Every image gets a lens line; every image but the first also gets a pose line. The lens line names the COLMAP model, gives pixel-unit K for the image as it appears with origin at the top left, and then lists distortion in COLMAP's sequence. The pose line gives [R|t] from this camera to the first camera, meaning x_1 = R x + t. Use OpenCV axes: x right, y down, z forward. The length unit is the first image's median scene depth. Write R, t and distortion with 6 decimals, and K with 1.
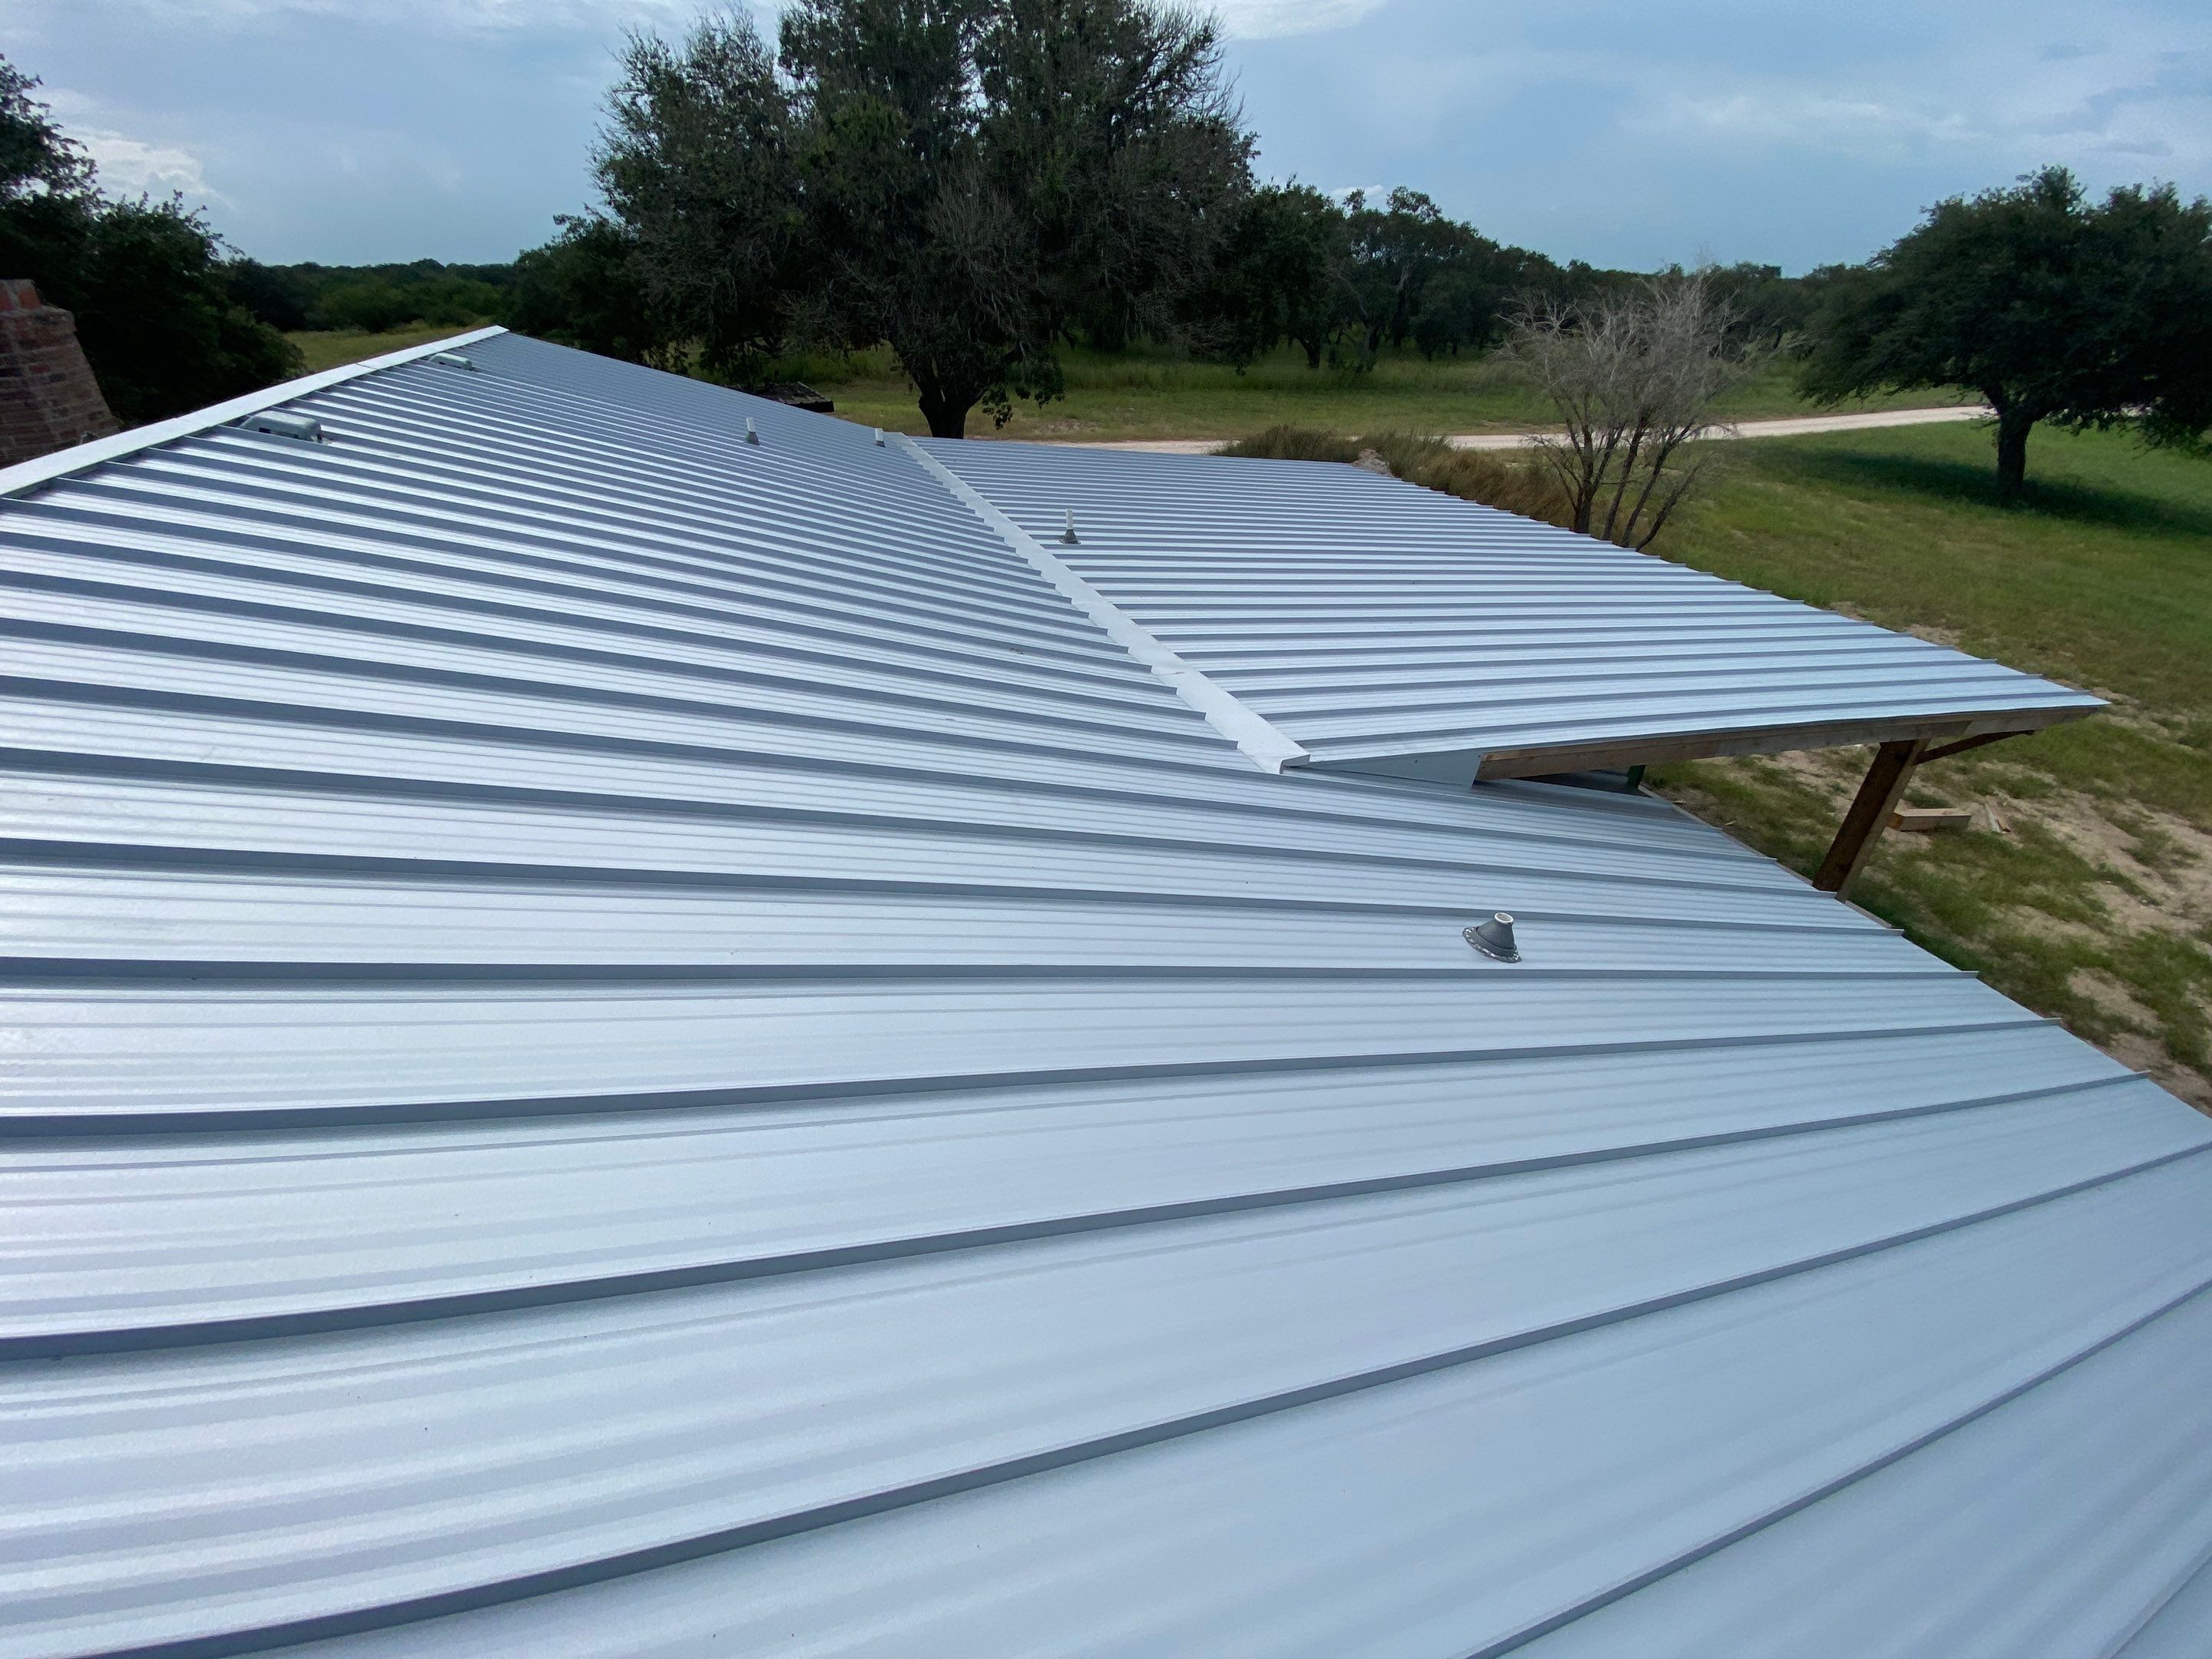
lens RADIAL K [[906.2, 0, 1113.1], [0, 906.2, 852.8], [0, 0, 1]] dist [0.000158, -0.012586]
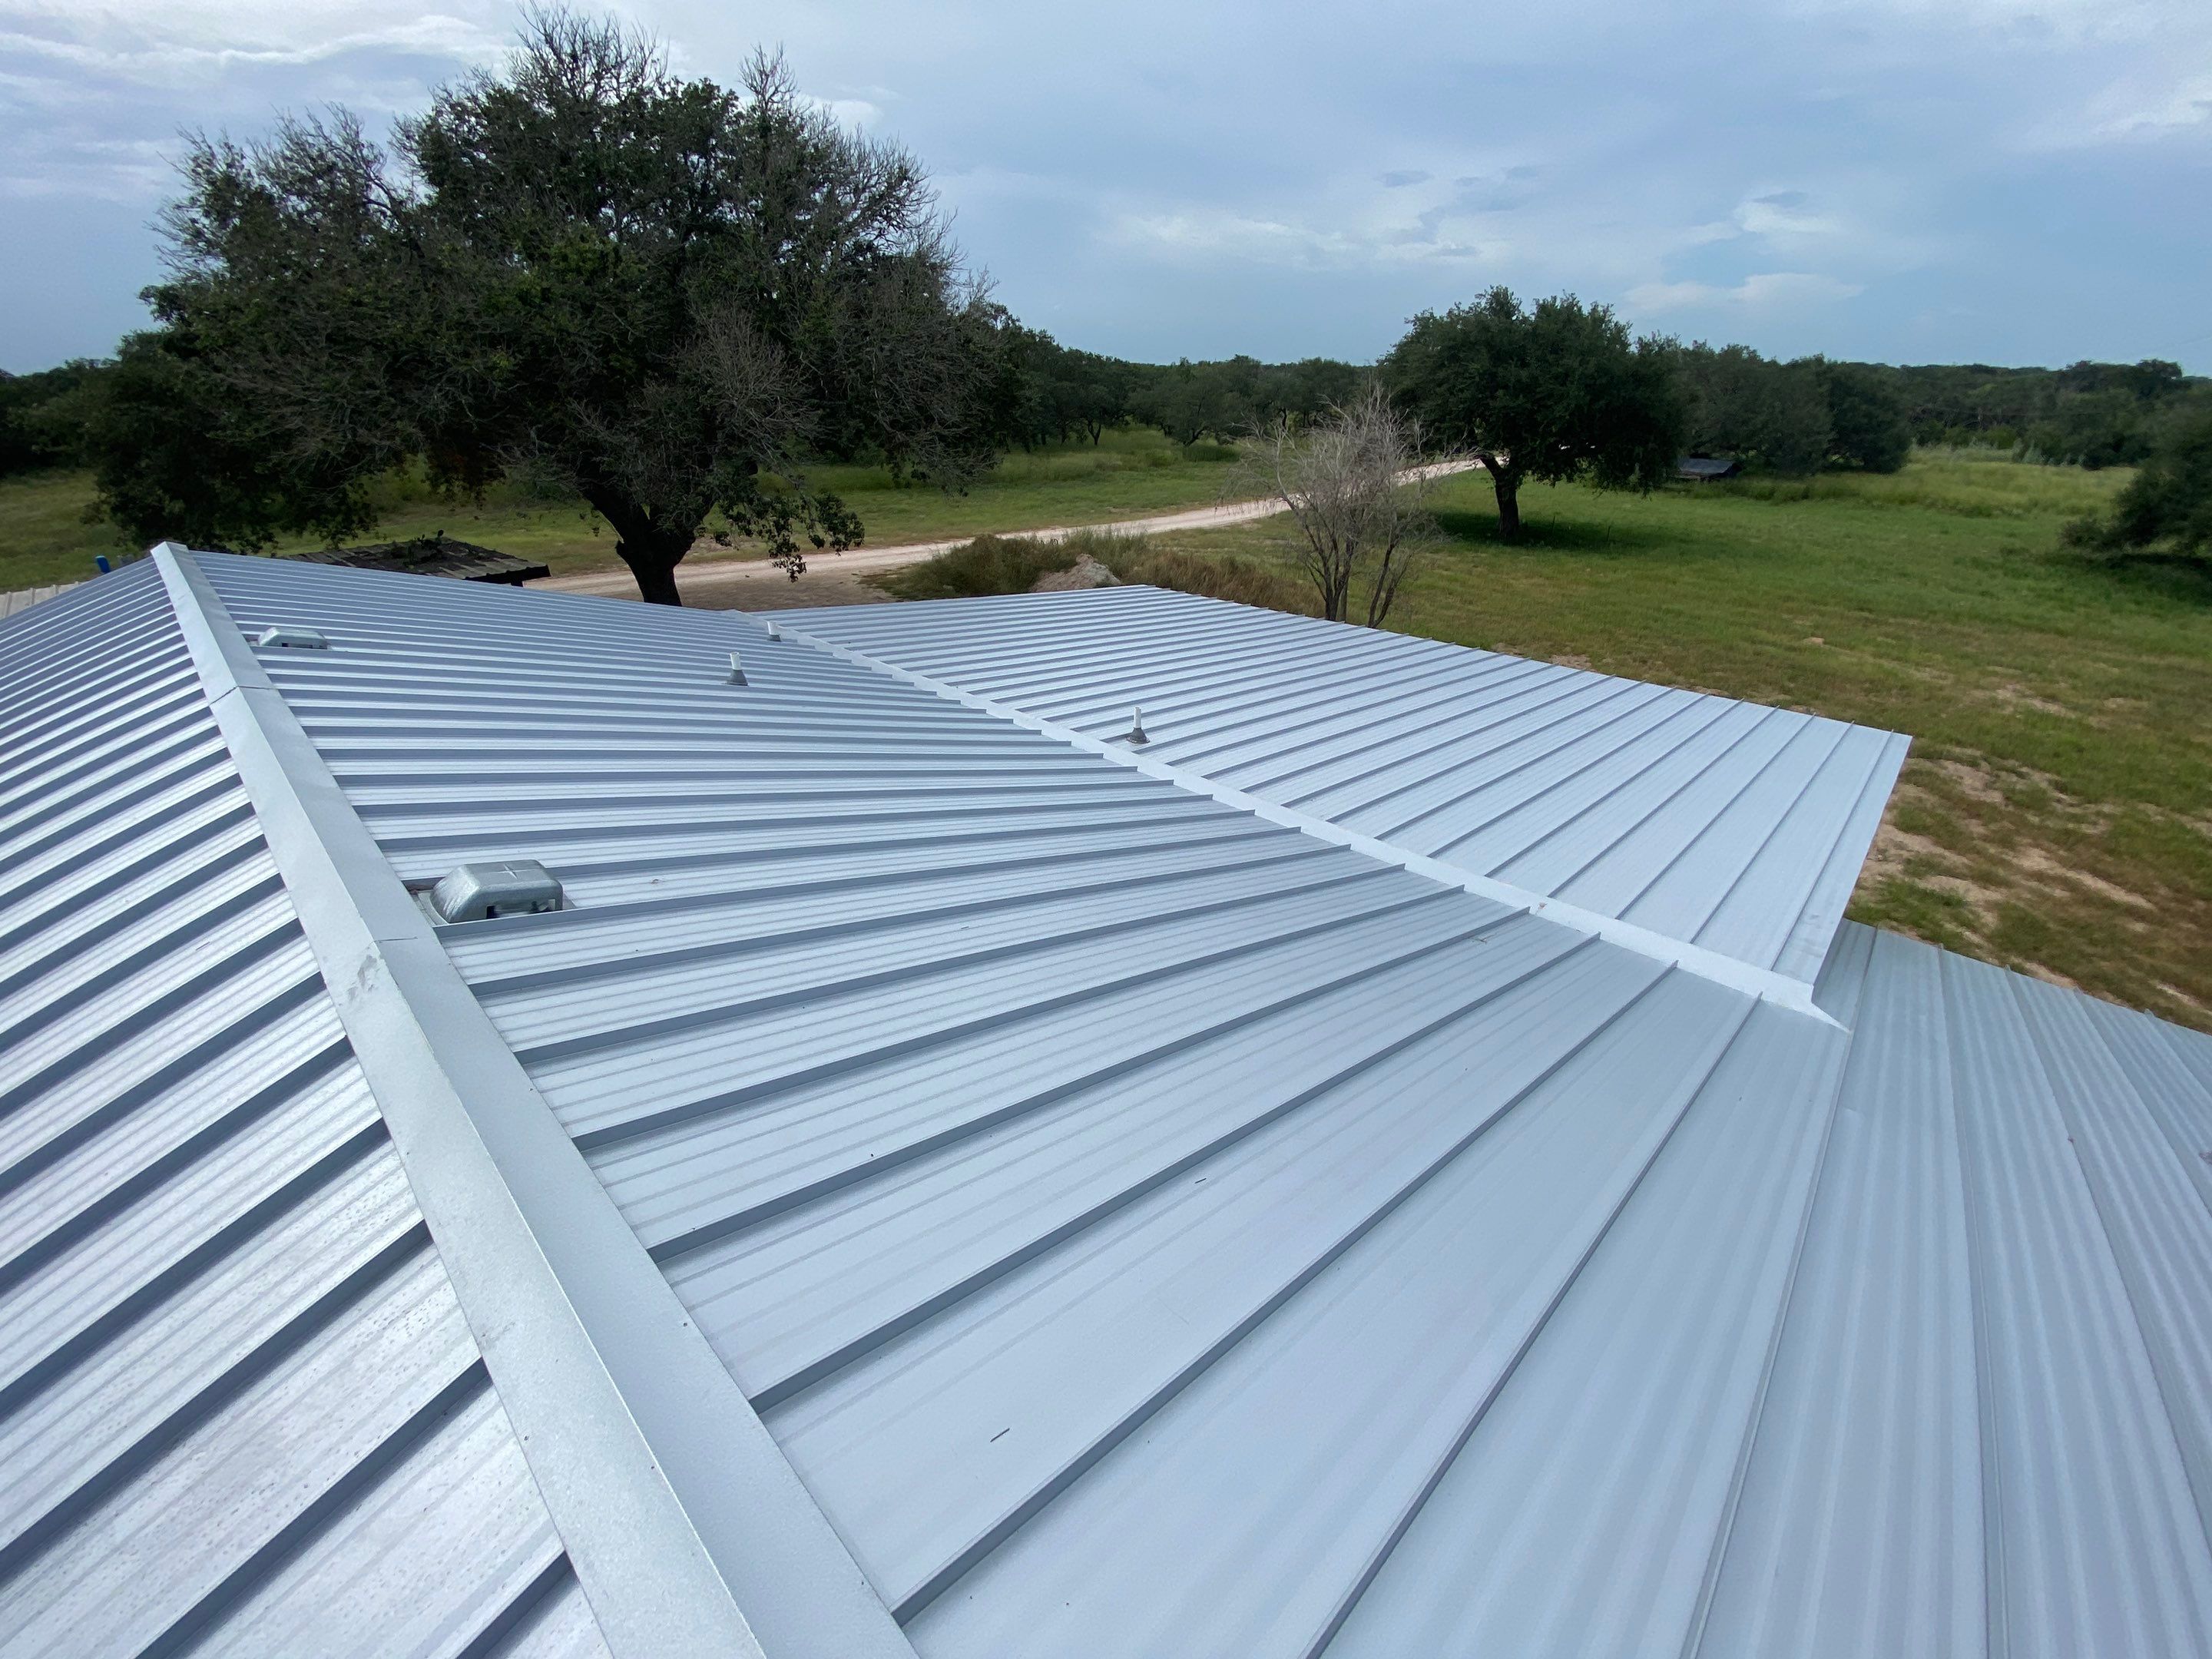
lens RADIAL K [[906.2, 0, 1113.1], [0, 906.2, 852.8], [0, 0, 1]] dist [0.000158, -0.012586]
pose [[0.898595, -0.213668, 0.383240, -0.139852], [0.241223, 0.970155, -0.024711, -0.068373], [-0.366523, 0.114651, 0.923318, 0.056433]]
